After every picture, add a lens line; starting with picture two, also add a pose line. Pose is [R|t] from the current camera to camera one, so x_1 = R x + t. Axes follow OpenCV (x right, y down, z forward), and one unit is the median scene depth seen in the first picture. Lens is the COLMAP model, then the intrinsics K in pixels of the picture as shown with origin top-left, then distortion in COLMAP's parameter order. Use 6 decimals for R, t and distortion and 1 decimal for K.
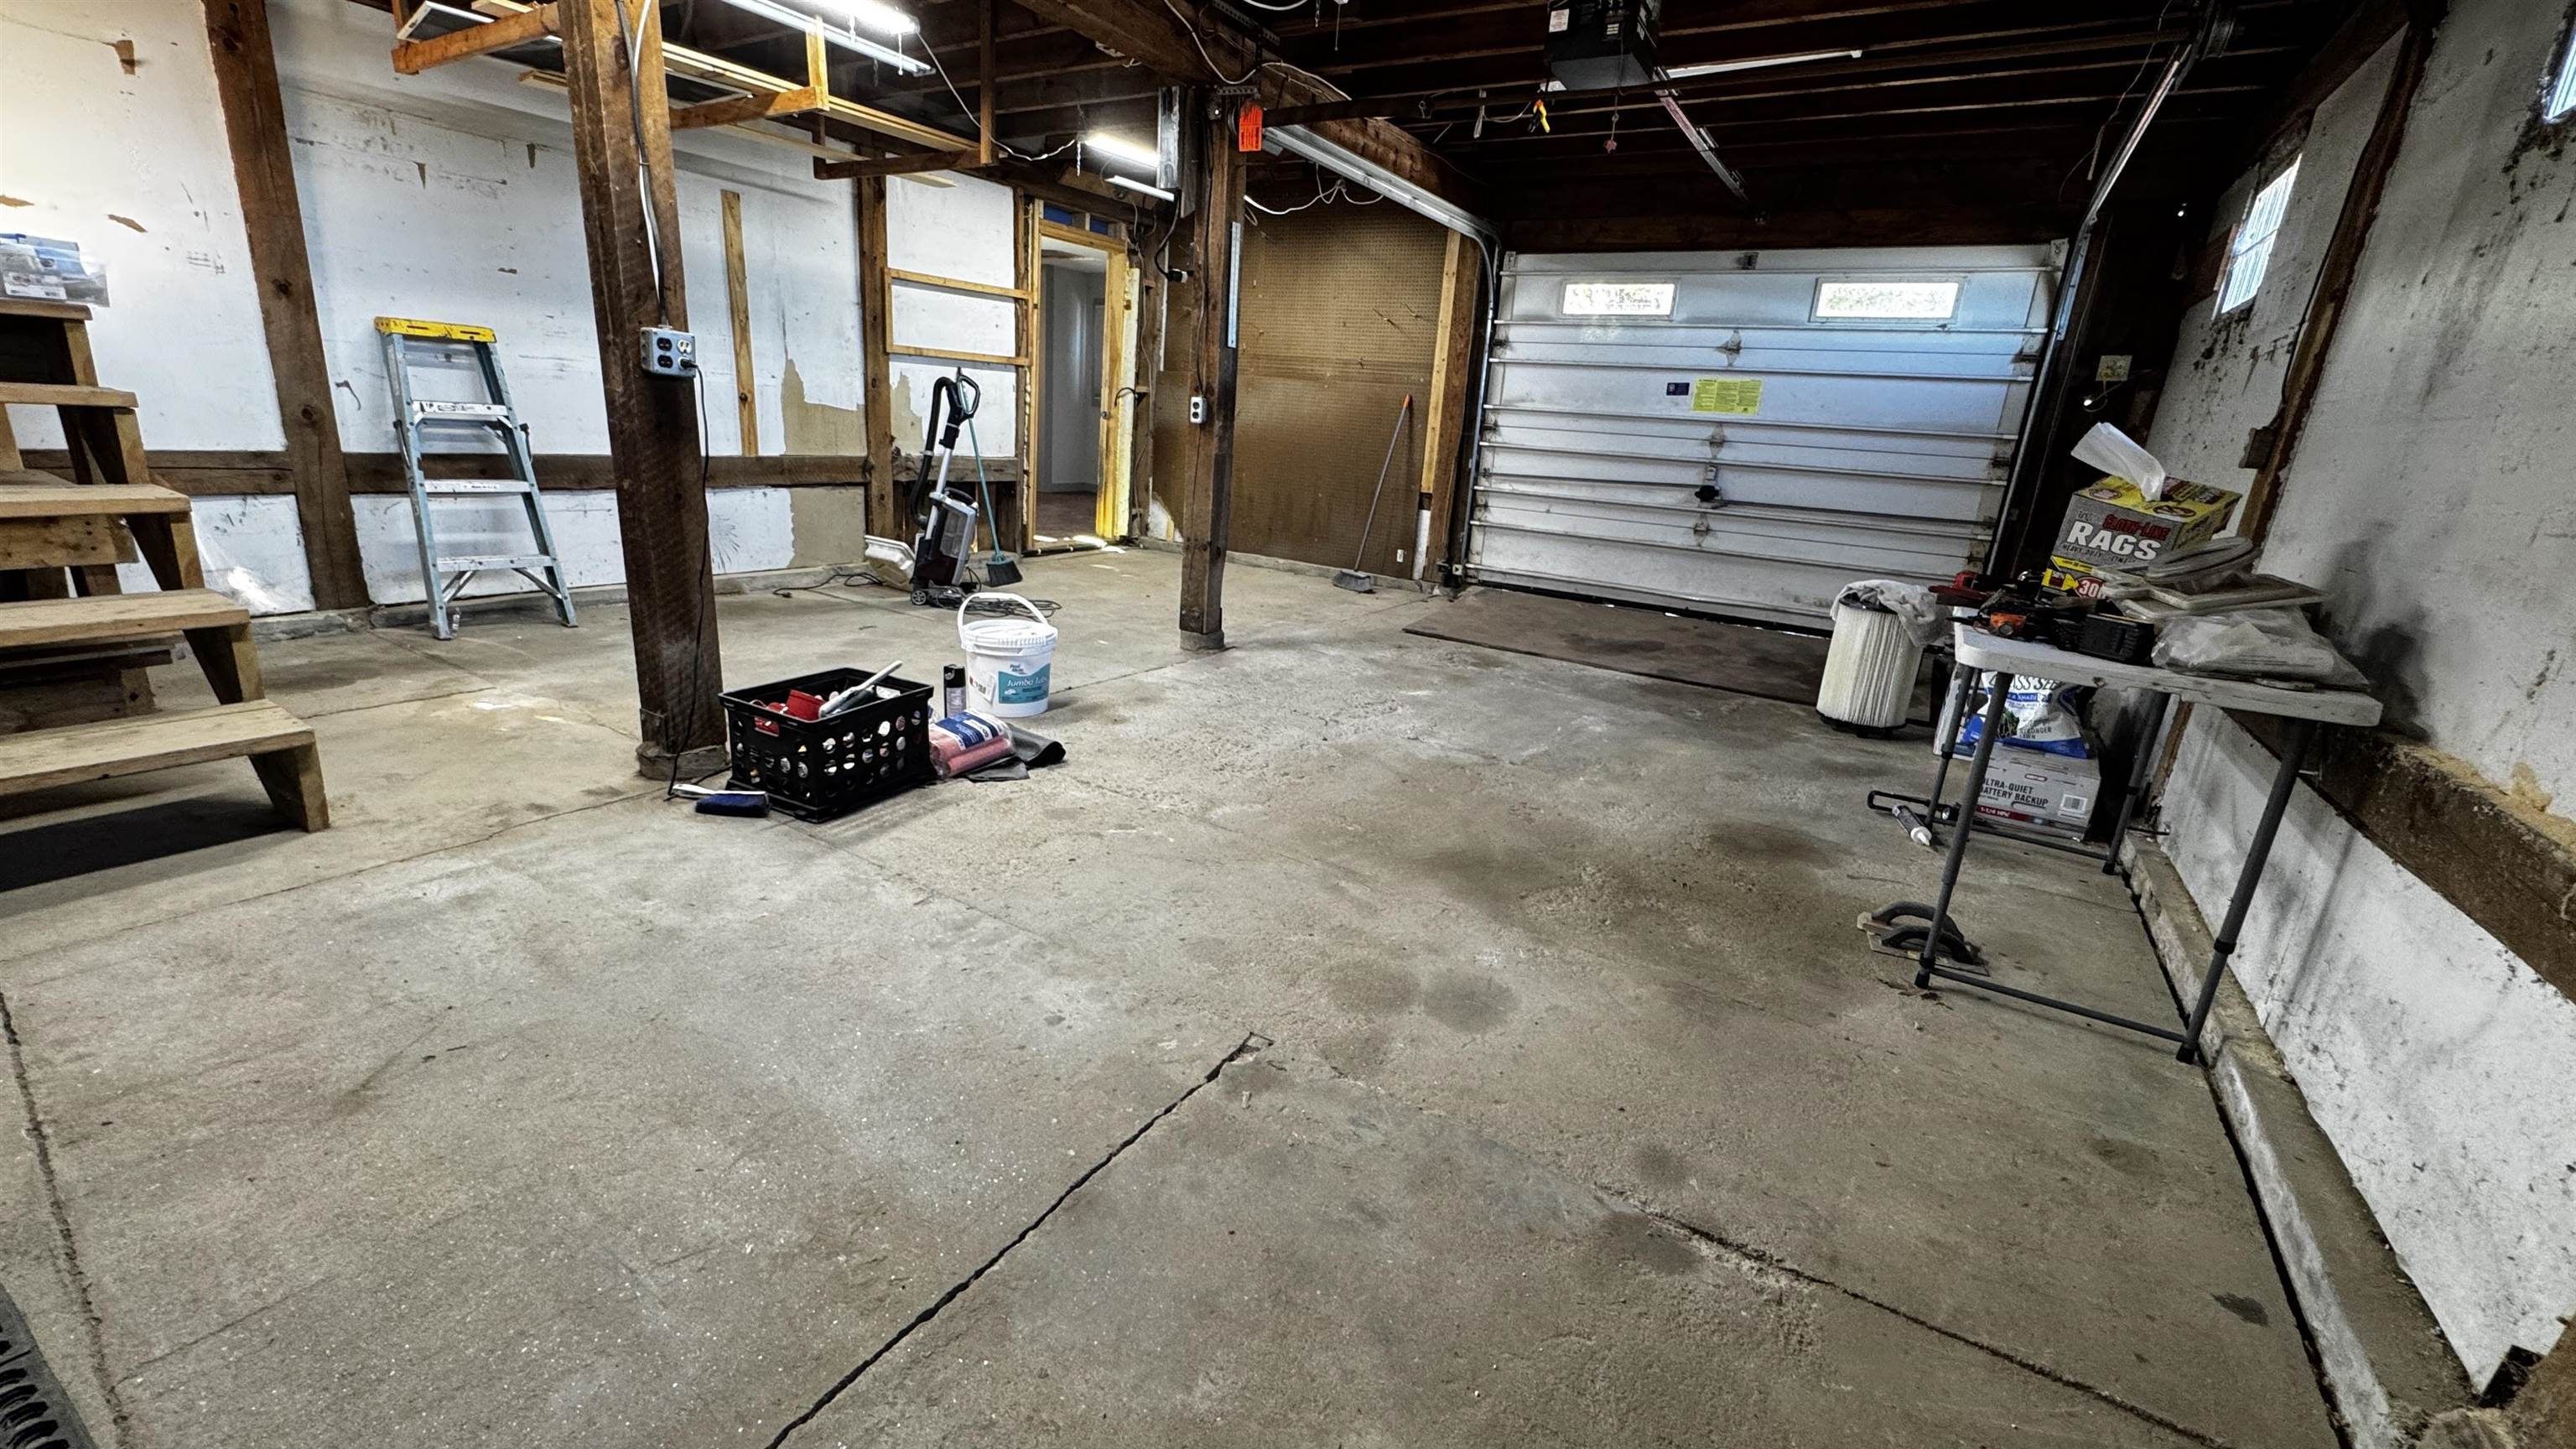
lens RADIAL K [[1032.0, 0, 1283.9], [0, 1032.0, 719.7], [0, 0, 1]] dist [0.002643, 0.000414]
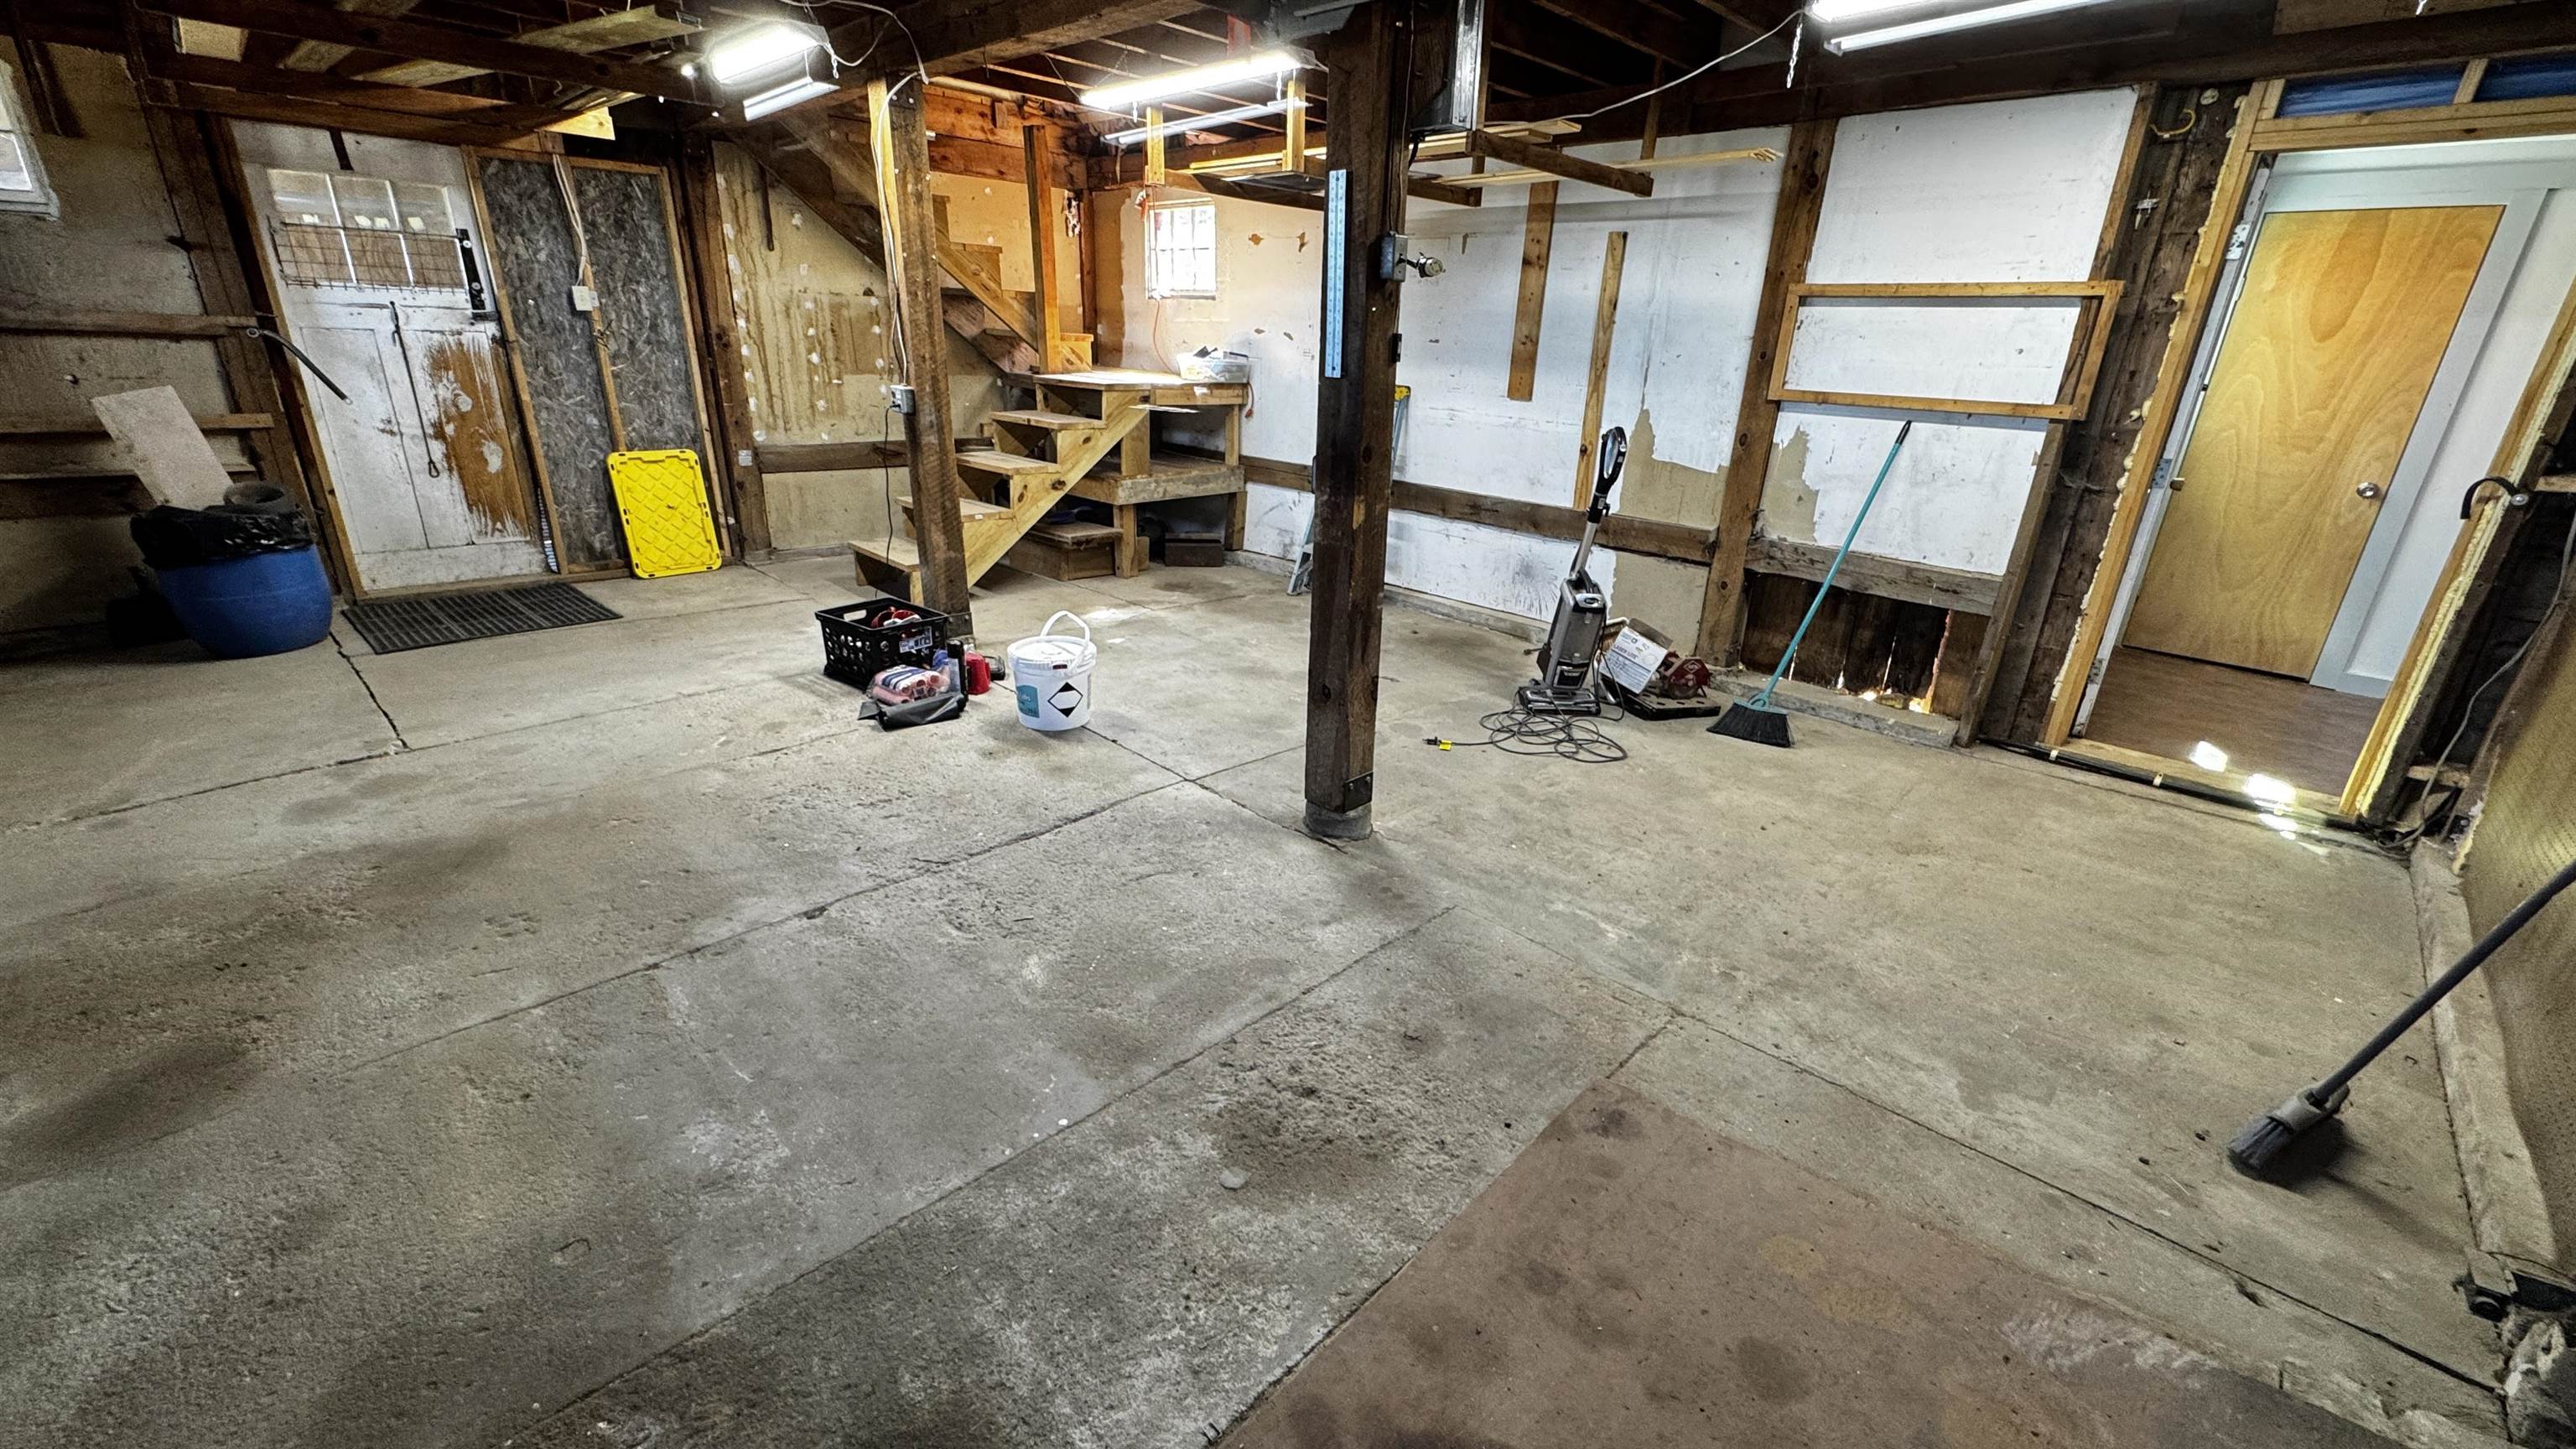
lens RADIAL K [[1032.0, 0, 1286.5], [0, 1032.0, 722.5], [0, 0, 1]] dist [0.002643, 0.000414]
pose [[-0.208093, 0.273536, -0.939082, 0.711239], [-0.328297, 0.884870, 0.330493, -0.451669], [0.921367, 0.377072, -0.094335, 1.343137]]
